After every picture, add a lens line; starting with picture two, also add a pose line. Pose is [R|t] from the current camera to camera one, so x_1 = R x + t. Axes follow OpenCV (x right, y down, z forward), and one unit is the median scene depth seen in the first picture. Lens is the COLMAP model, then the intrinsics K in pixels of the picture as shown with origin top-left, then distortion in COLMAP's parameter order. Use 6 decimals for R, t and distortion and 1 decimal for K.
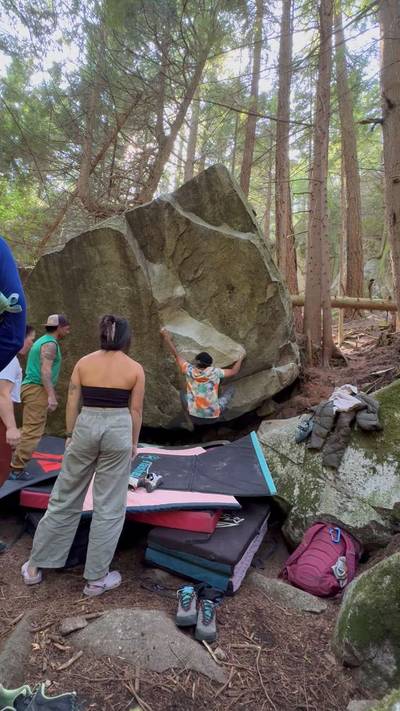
lens RADIAL K [[321.1, 0, 198.4], [0, 321.1, 354.5], [0, 0, 1]] dist [-0.002831, -0.000093]
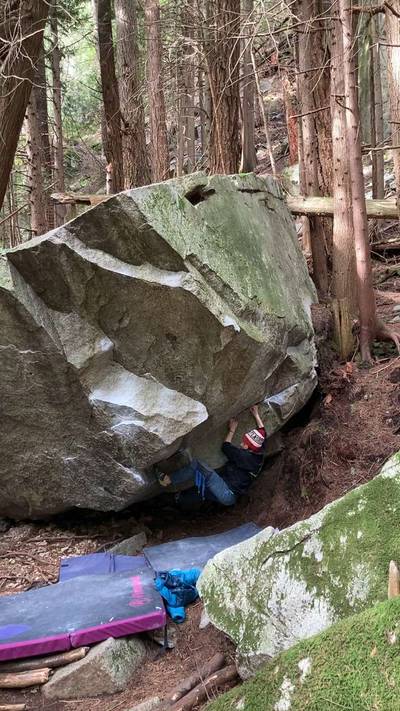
lens RADIAL K [[654.0, 0, 204.3], [0, 654.0, 355.1], [0, 0, 1]] dist [0.156662, -0.436781]
pose [[0.990096, -0.134466, -0.040366, 0.222229], [0.139867, 0.969617, 0.200700, -0.444024], [0.012152, -0.204358, 0.978821, -0.437356]]
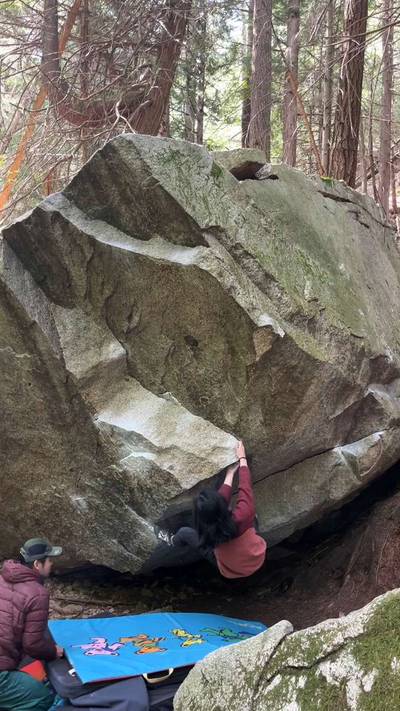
lens RADIAL K [[612.4, 0, 200.8], [0, 612.4, 357.3], [0, 0, 1]] dist [0.051753, -0.013872]
pose [[0.964096, -0.096128, -0.247544, 0.360597], [0.111188, 0.992661, 0.047560, -0.223670], [0.241156, -0.073376, 0.967709, -0.001233]]
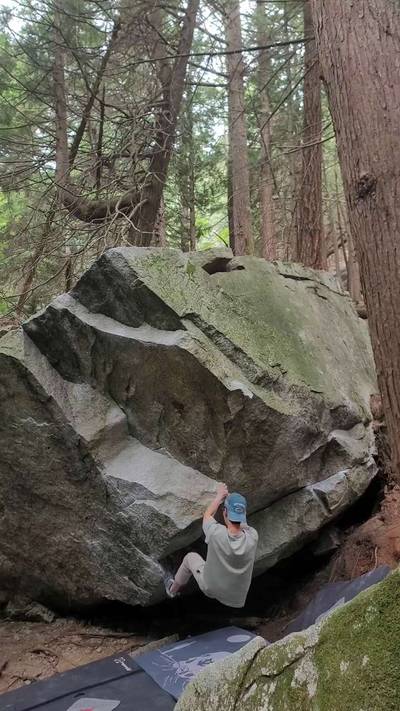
lens RADIAL K [[539.0, 0, 200.2], [0, 539.0, 359.6], [0, 0, 1]] dist [0.060583, -0.000548]
pose [[0.953745, -0.173948, -0.245178, 0.425349], [0.168938, 0.984753, -0.041489, -0.242415], [0.248657, -0.001850, 0.968590, -0.074277]]
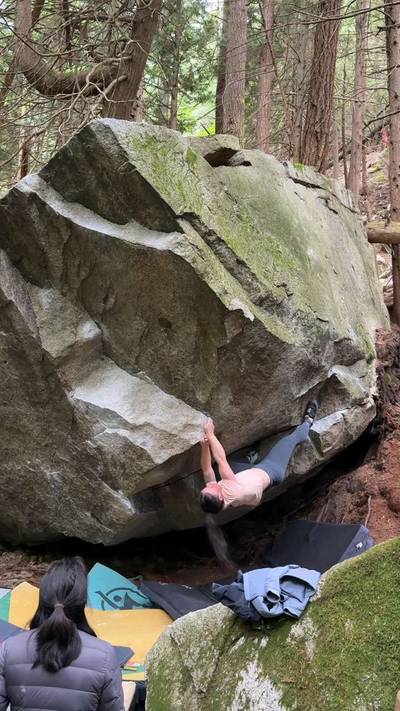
lens RADIAL K [[600.1, 0, 201.8], [0, 600.1, 356.1], [0, 0, 1]] dist [0.175064, -0.329623]
pose [[0.976582, -0.073903, -0.202056, 0.364728], [0.093533, 0.991596, 0.089384, -0.234425], [0.193752, -0.106189, 0.975287, -0.029174]]
